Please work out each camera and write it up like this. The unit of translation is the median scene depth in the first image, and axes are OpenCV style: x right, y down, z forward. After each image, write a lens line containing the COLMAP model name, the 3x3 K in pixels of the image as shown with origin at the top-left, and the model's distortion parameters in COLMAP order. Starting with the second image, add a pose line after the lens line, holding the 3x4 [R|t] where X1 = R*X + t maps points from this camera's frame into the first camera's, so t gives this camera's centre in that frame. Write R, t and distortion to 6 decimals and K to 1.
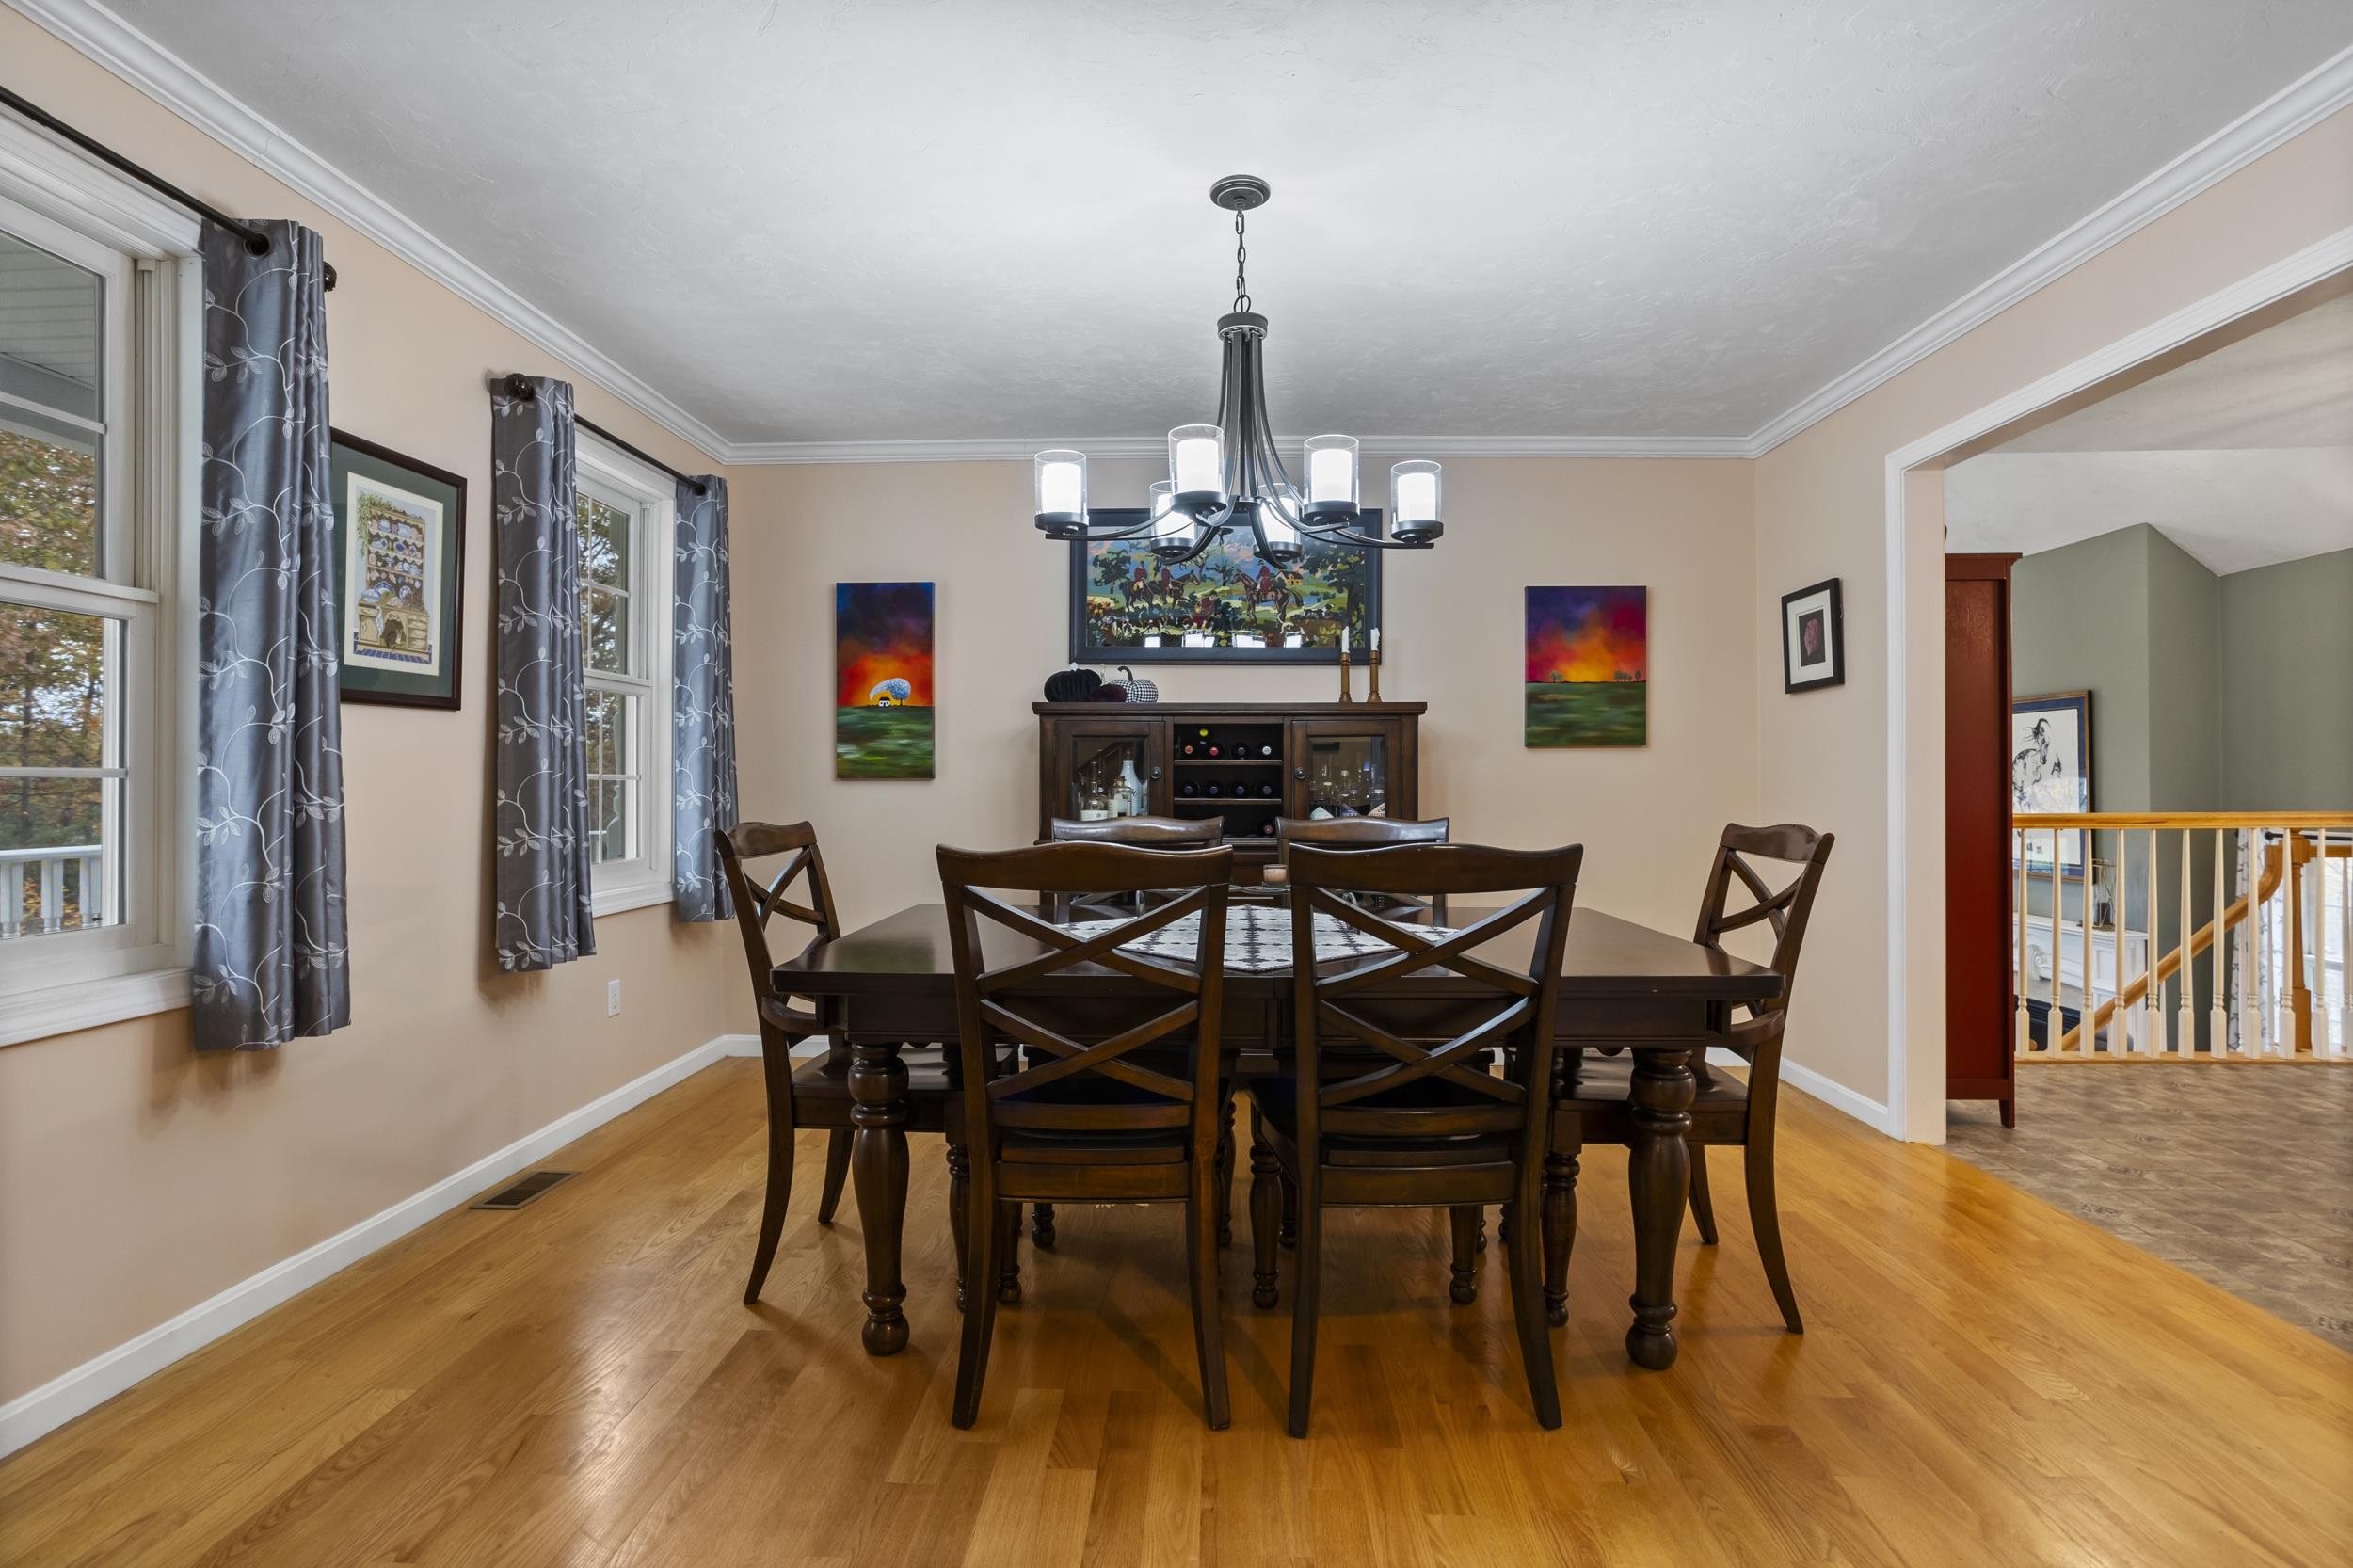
lens RADIAL K [[1135.6, 0, 1181.4], [0, 1135.6, 769.6], [0, 0, 1]] dist [0.003968, 0.001614]
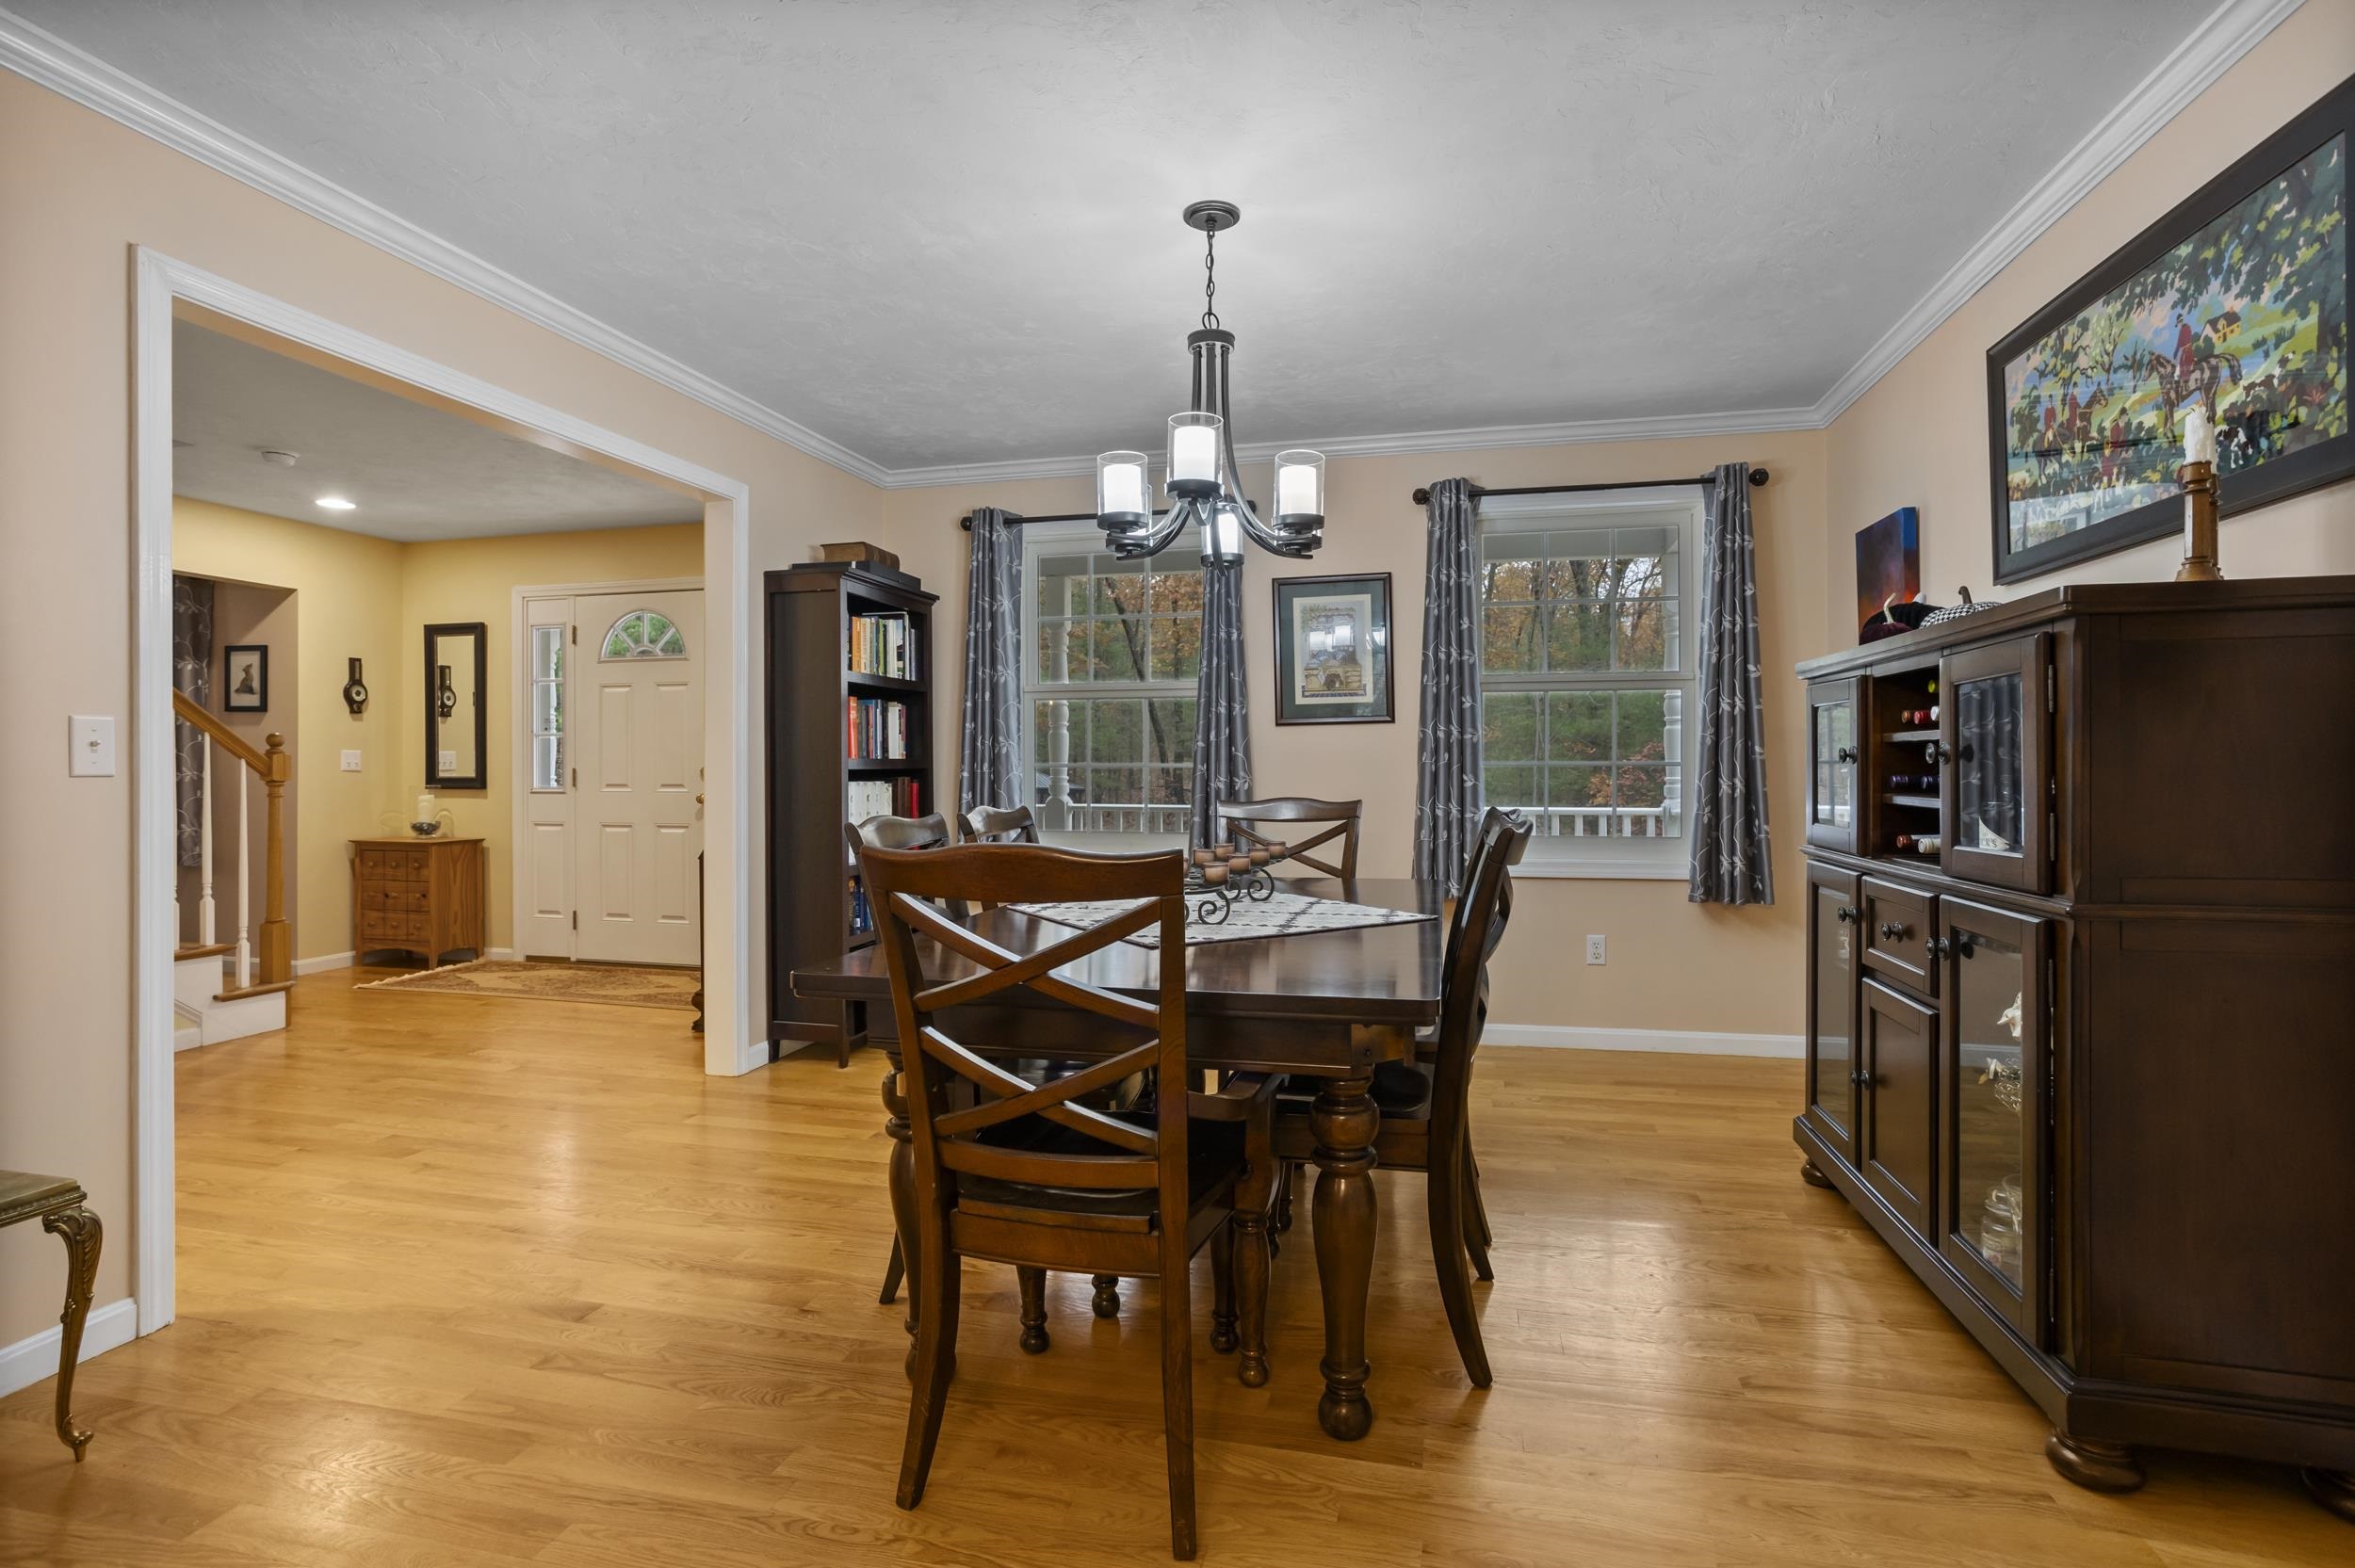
lens RADIAL K [[1136.4, 0, 1182.4], [0, 1136.4, 769.6], [0, 0, 1]] dist [0.003968, 0.001614]
pose [[-0.207739, 0.005036, -0.978171, 0.971520], [0.007758, 0.999964, 0.003500, 0.006412], [0.978154, -0.006862, -0.207770, 1.050724]]
